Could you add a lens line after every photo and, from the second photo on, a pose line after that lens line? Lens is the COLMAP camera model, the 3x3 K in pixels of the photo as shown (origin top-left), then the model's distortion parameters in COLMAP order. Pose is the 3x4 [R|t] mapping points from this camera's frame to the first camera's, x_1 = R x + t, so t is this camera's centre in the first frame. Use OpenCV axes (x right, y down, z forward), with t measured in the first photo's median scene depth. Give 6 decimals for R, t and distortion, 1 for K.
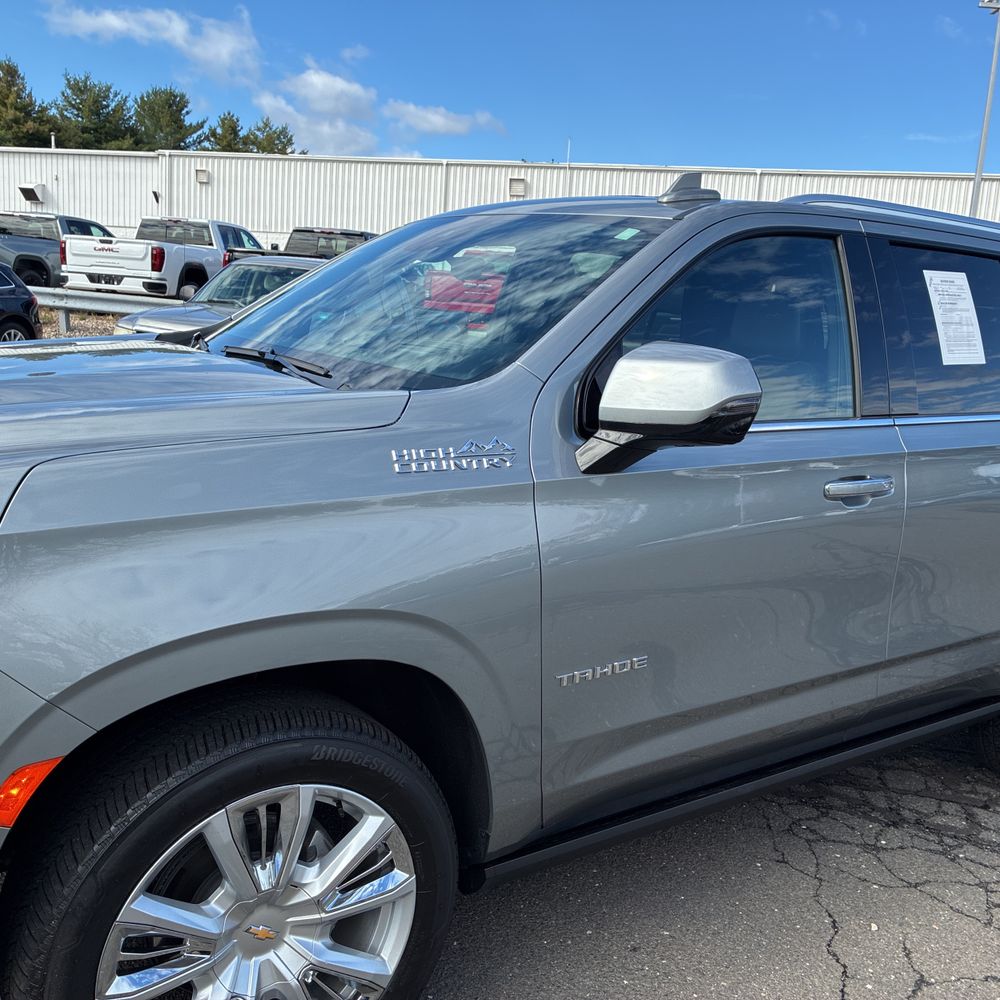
lens RADIAL K [[1008.2, 0, 512.1], [0, 1008.2, 508.5], [0, 0, 1]] dist [0.040196, -0.009651]
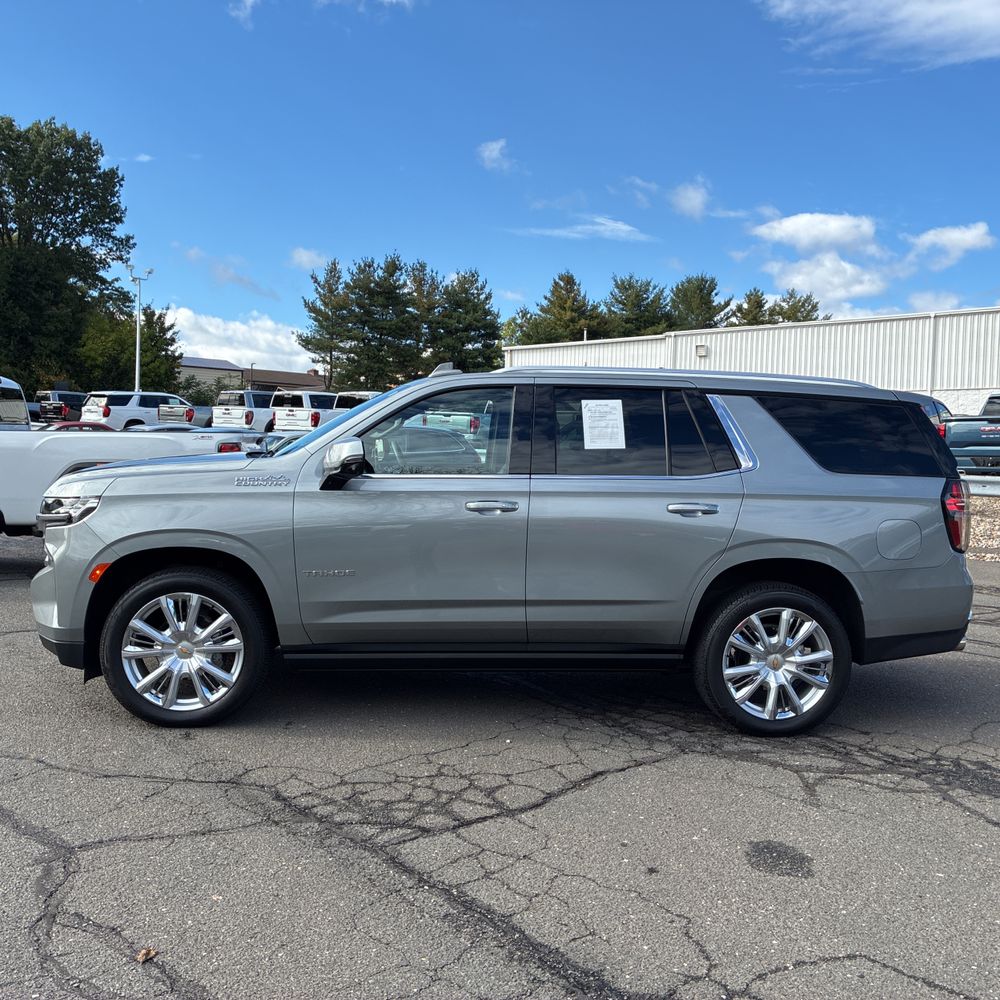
lens RADIAL K [[1011.2, 0, 500.0], [0, 1011.2, 500.0], [0, 0, 1]] dist [0.015452, -0.004949]
pose [[0.870321, -0.019906, -0.492083, 1.387986], [-0.061103, 0.987098, -0.148000, 0.272846], [0.488680, 0.158875, 0.857876, -0.754543]]
